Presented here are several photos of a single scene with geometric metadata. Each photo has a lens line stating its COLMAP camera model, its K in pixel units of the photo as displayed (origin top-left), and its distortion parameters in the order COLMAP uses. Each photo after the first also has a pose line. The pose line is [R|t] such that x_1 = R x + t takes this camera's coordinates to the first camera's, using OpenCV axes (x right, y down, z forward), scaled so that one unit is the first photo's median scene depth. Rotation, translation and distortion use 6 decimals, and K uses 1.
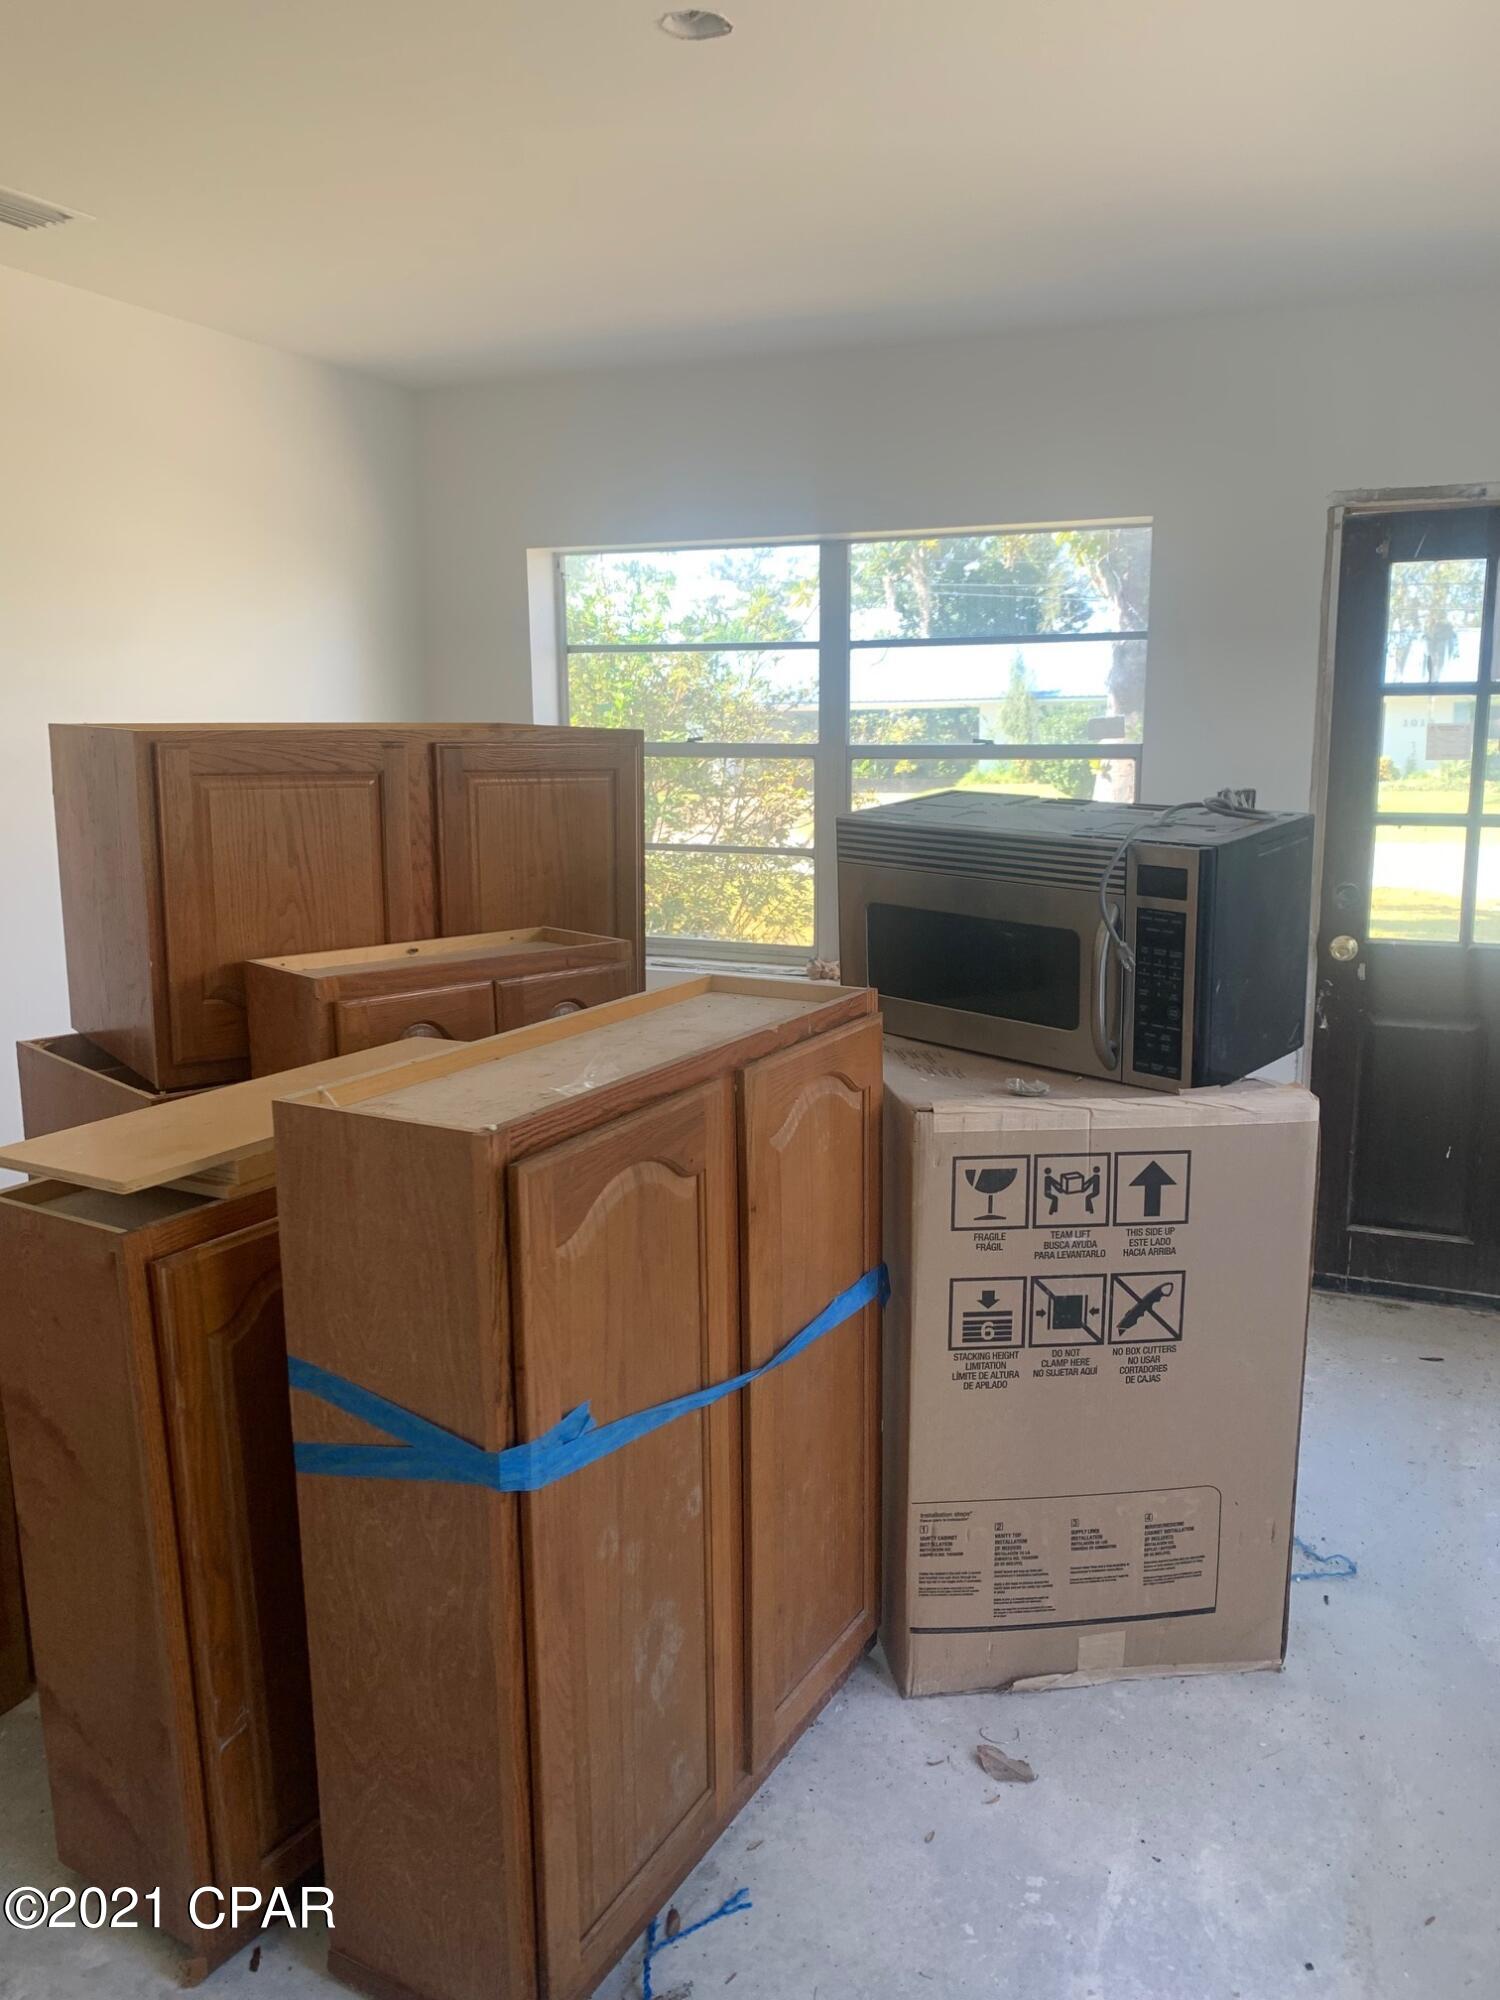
lens RADIAL K [[1527.4, 0, 750.0], [0, 1527.4, 1000.0], [0, 0, 1]] dist [0.056880, -0.082304]
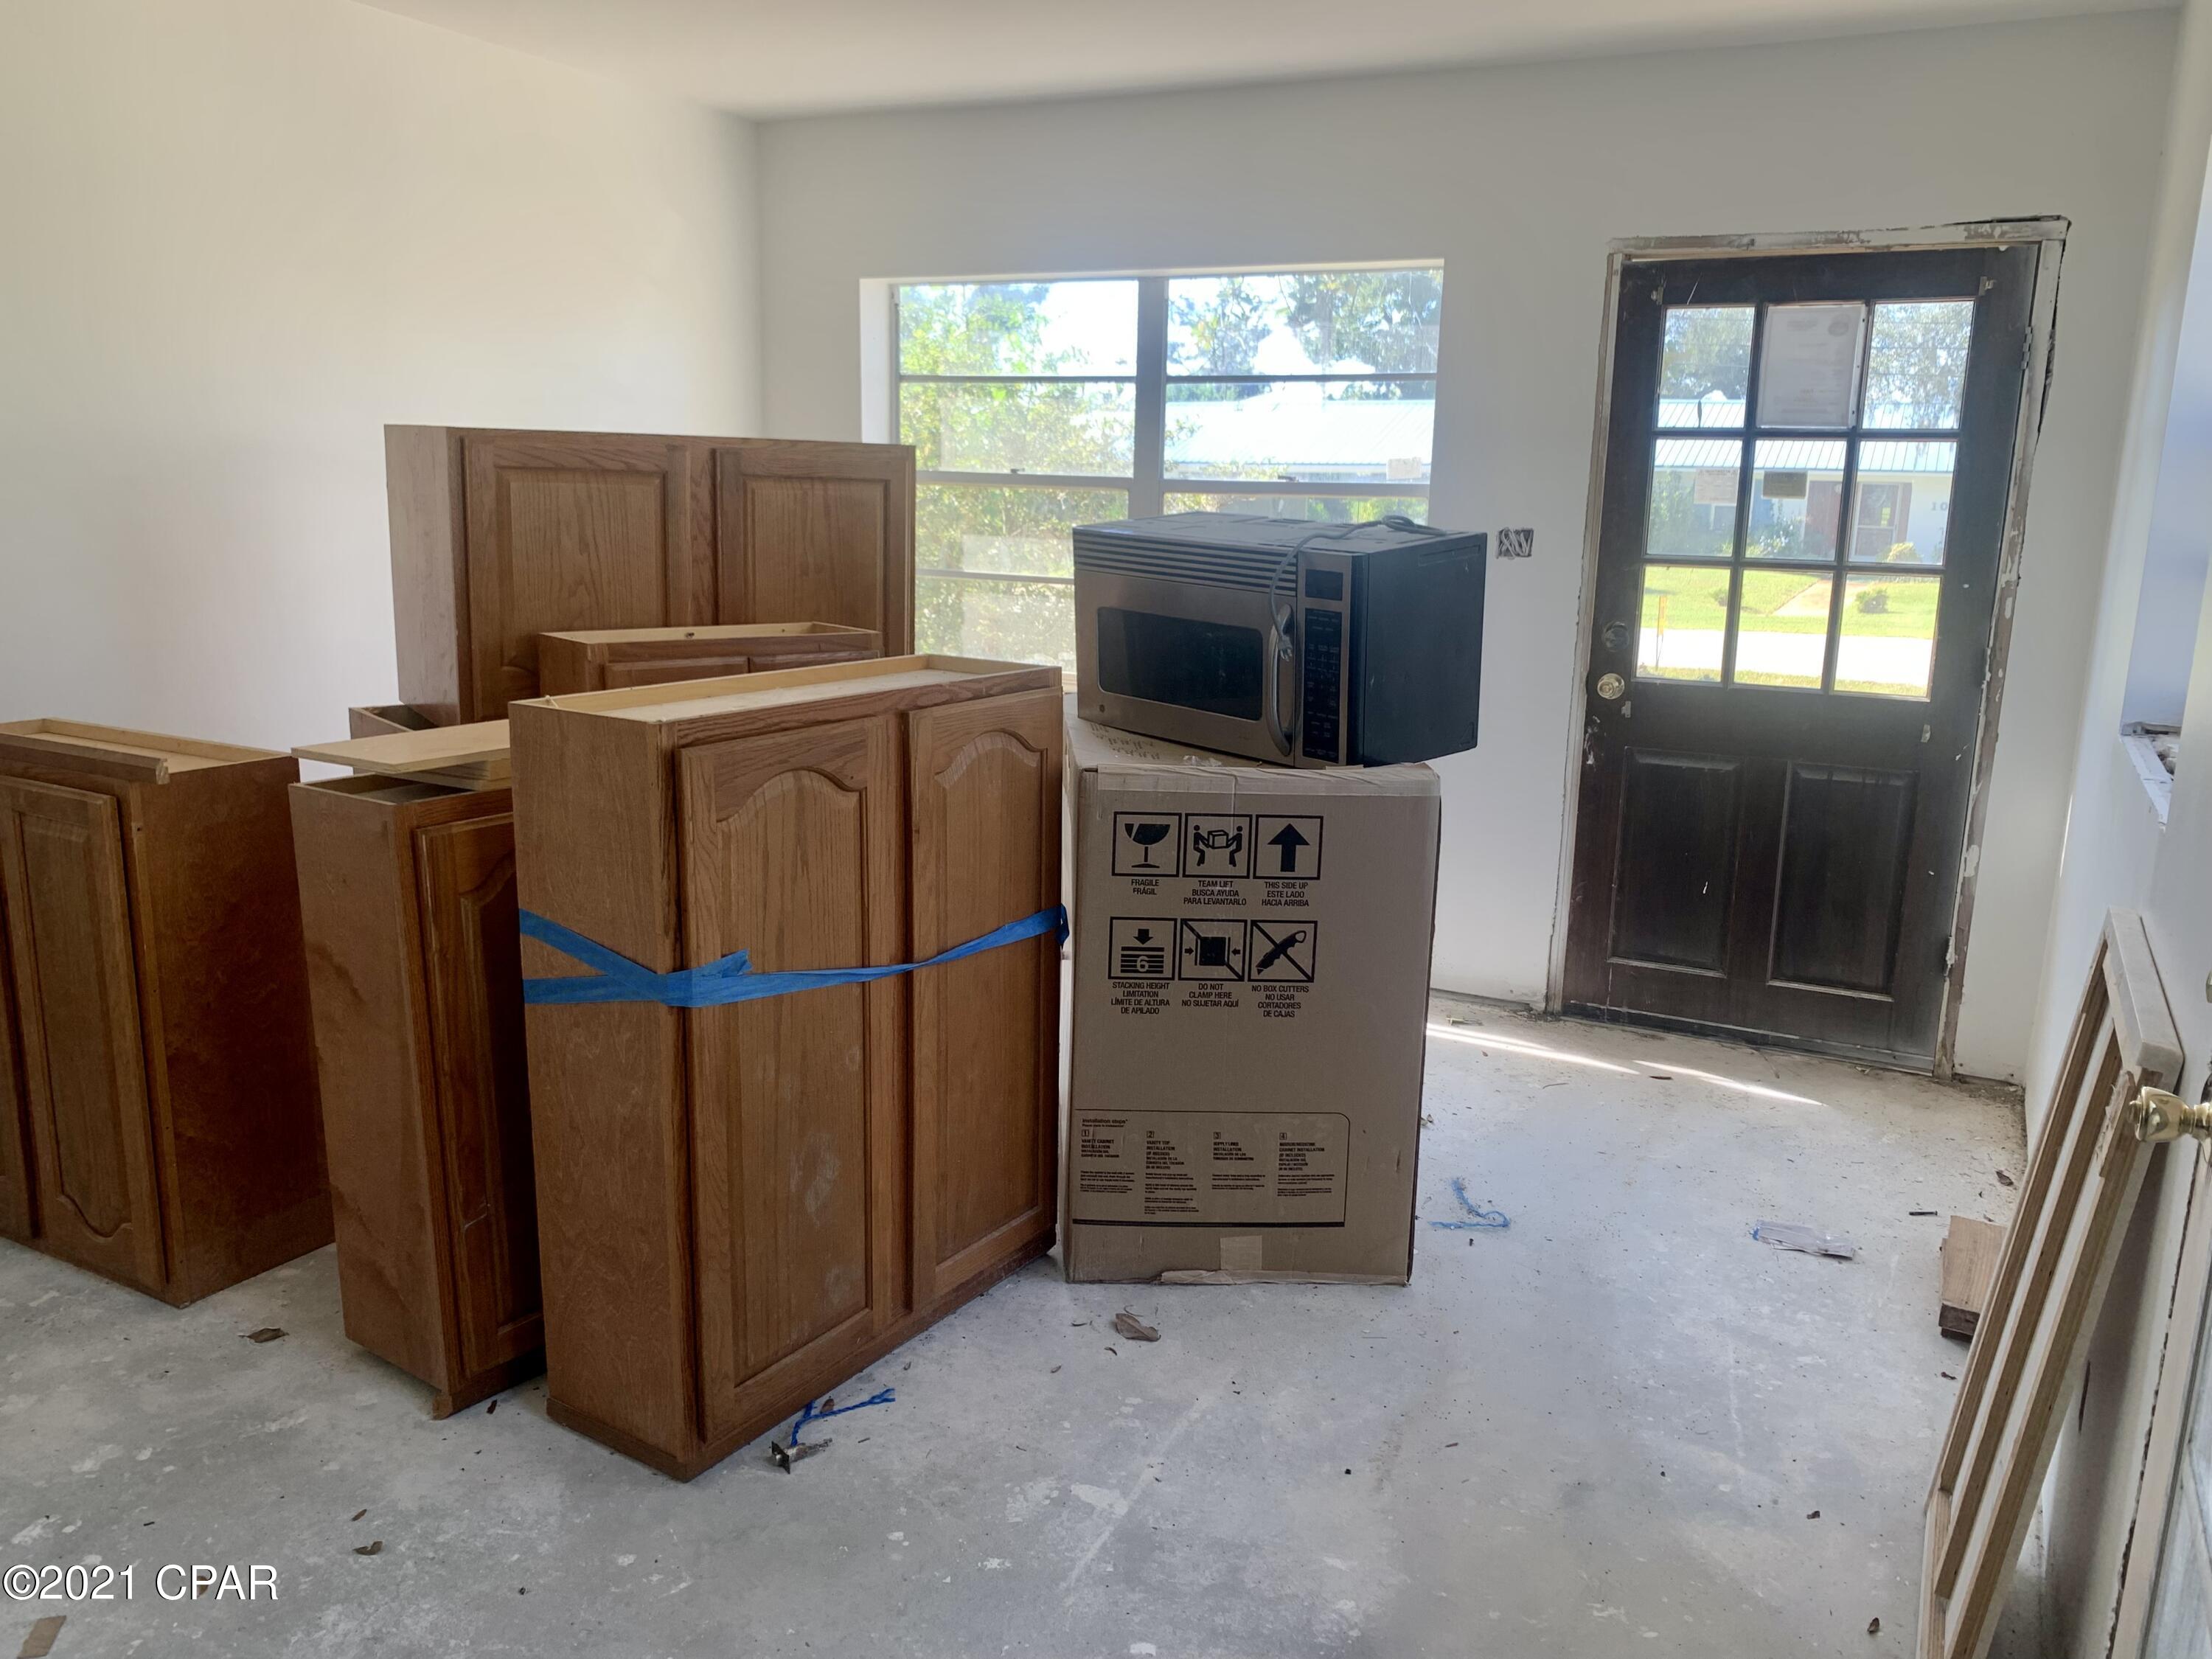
lens RADIAL K [[1702.8, 0, 1109.2], [0, 1702.8, 852.5], [0, 0, 1]] dist [0.164330, -0.414127]
pose [[0.997294, 0.041907, -0.060404, 0.204448], [-0.040069, 0.998705, 0.031338, 0.091254], [0.061640, -0.028833, 0.997682, -0.296051]]
